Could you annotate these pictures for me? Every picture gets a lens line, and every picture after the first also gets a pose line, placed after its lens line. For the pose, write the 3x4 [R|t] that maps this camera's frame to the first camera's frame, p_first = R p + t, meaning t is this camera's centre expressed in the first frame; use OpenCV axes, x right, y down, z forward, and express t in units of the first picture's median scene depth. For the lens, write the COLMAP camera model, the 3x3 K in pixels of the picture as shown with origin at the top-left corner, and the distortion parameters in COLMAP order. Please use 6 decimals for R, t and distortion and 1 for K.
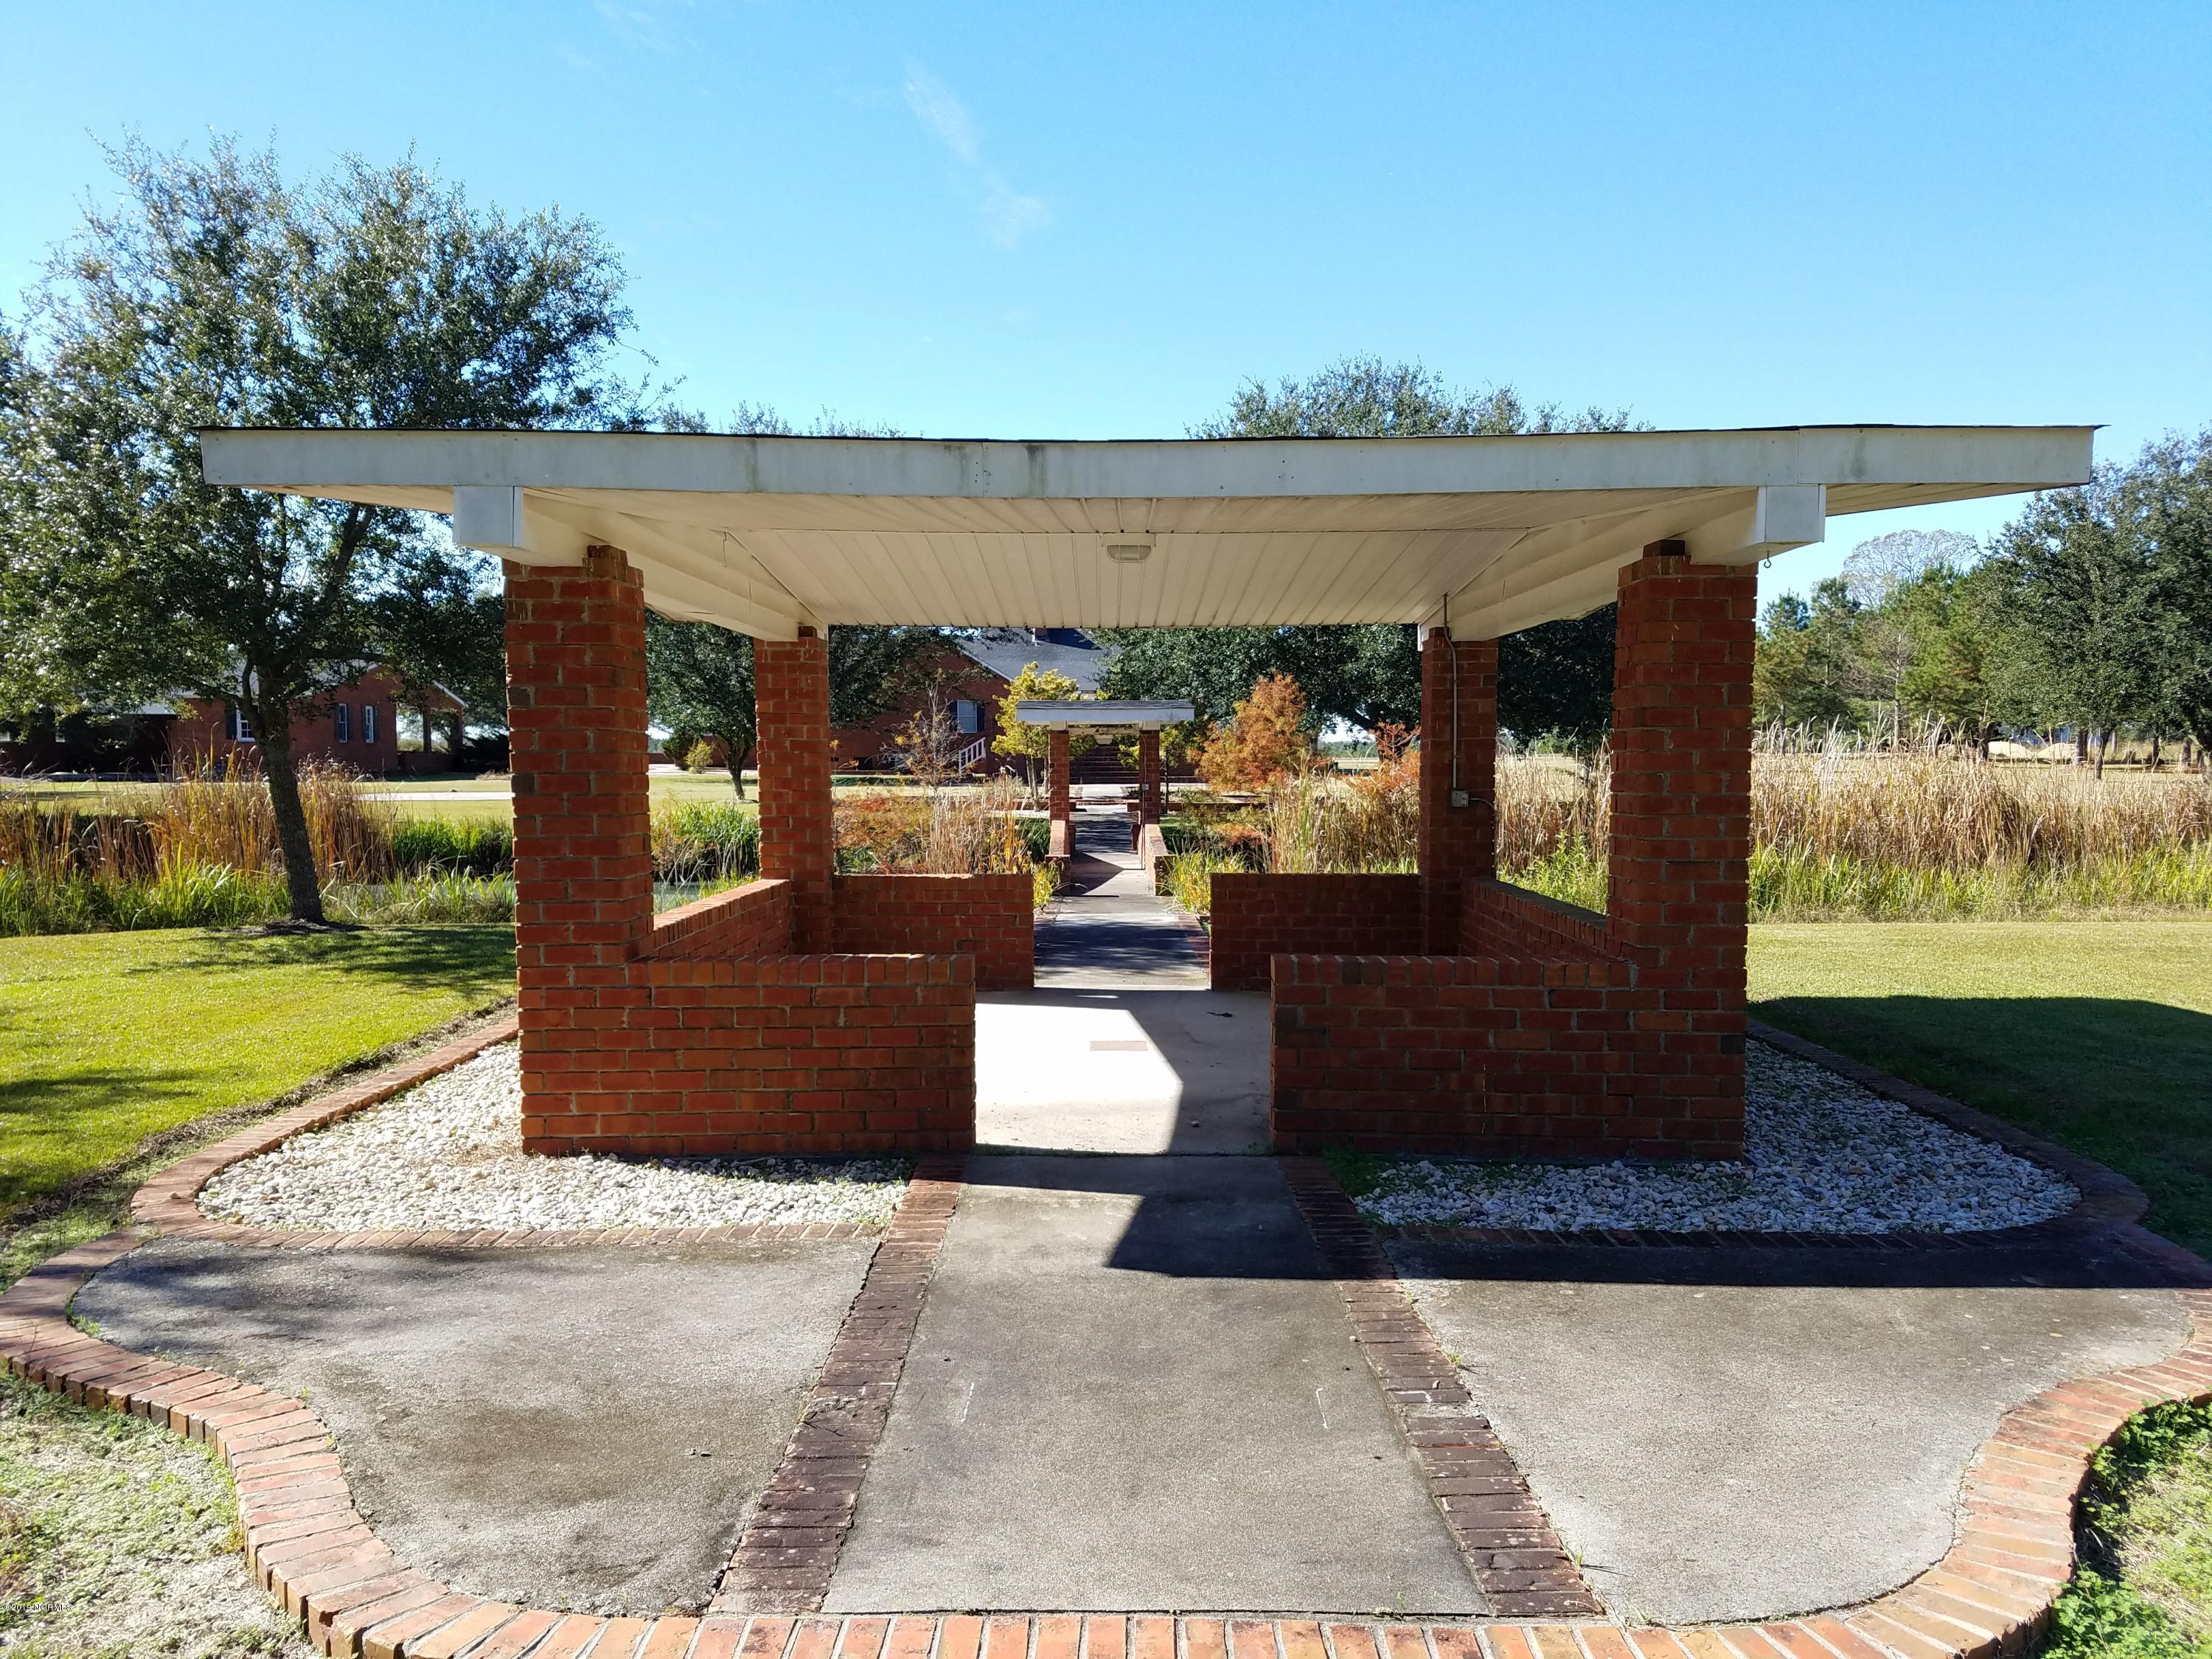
lens RADIAL K [[1674.3, 0, 1106.0], [0, 1674.3, 829.5], [0, 0, 1]] dist [-0.108609, -0.000549]
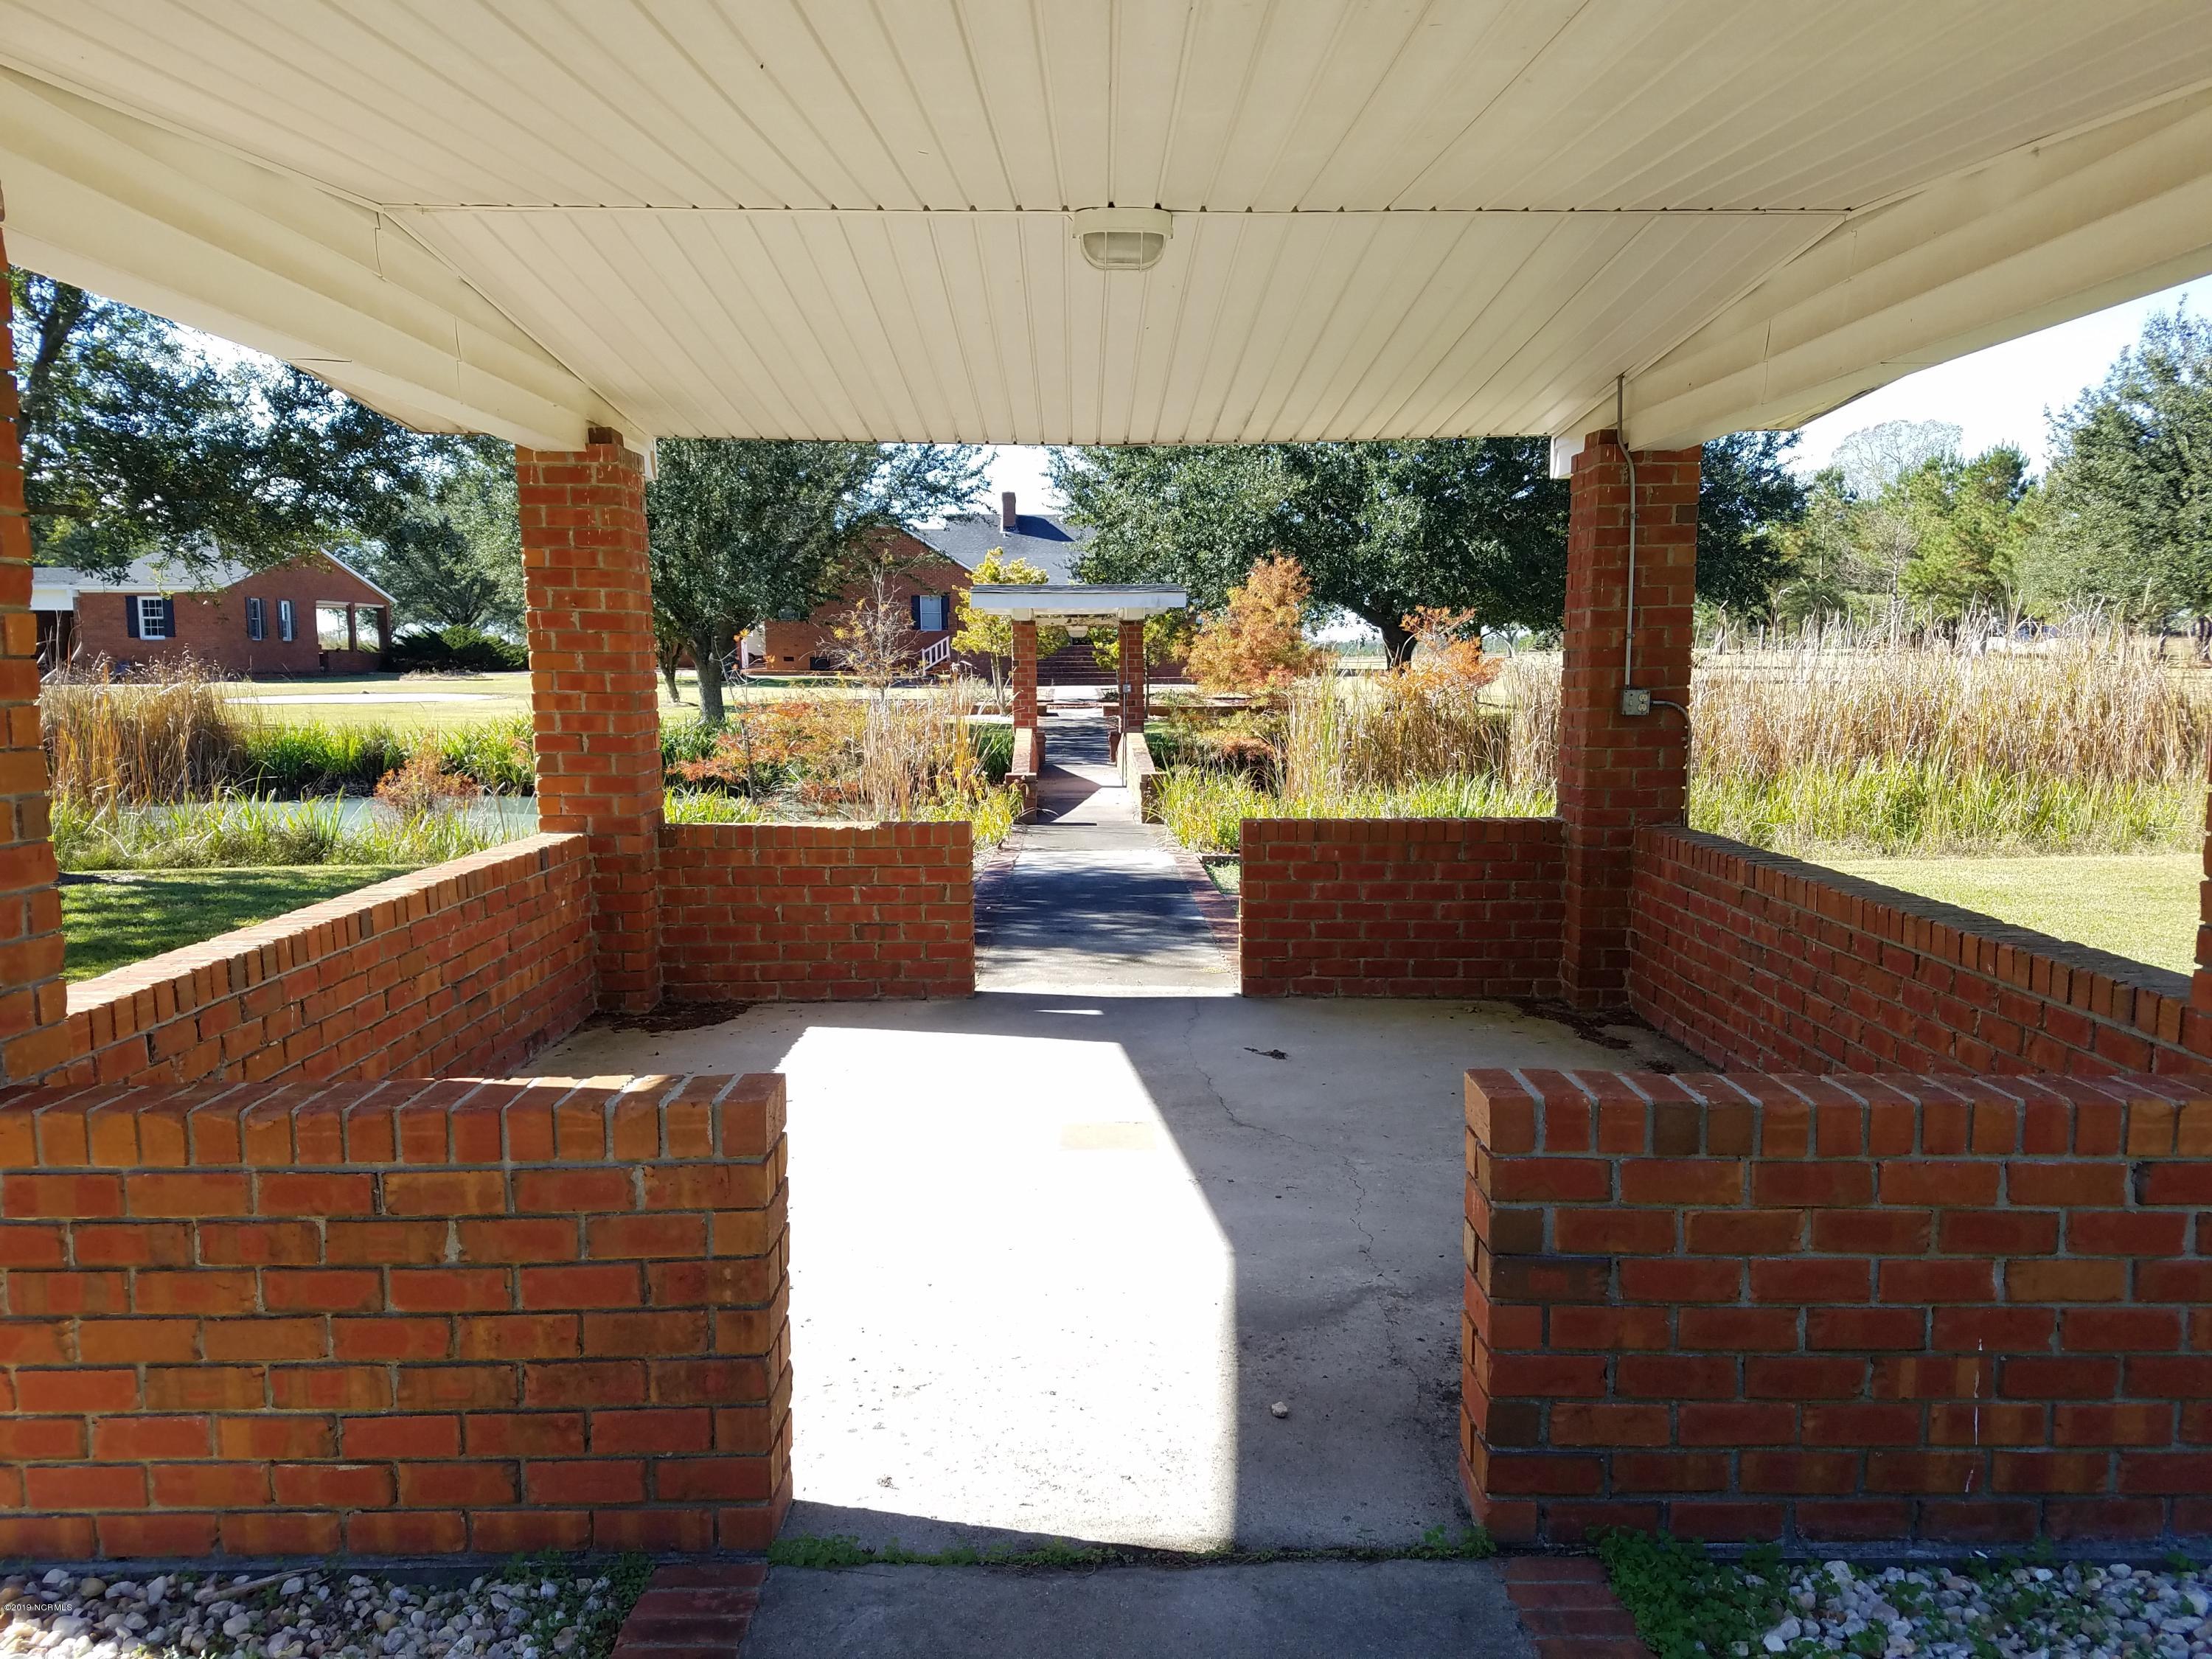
lens RADIAL K [[1681.9, 0, 1105.4], [0, 1681.9, 889.4], [0, 0, 1]] dist [0.085824, -0.199723]
pose [[0.999878, -0.004310, 0.015040, -0.000479], [0.002895, 0.995675, 0.092863, -0.003394], [-0.015375, -0.092809, 0.995565, 0.145740]]
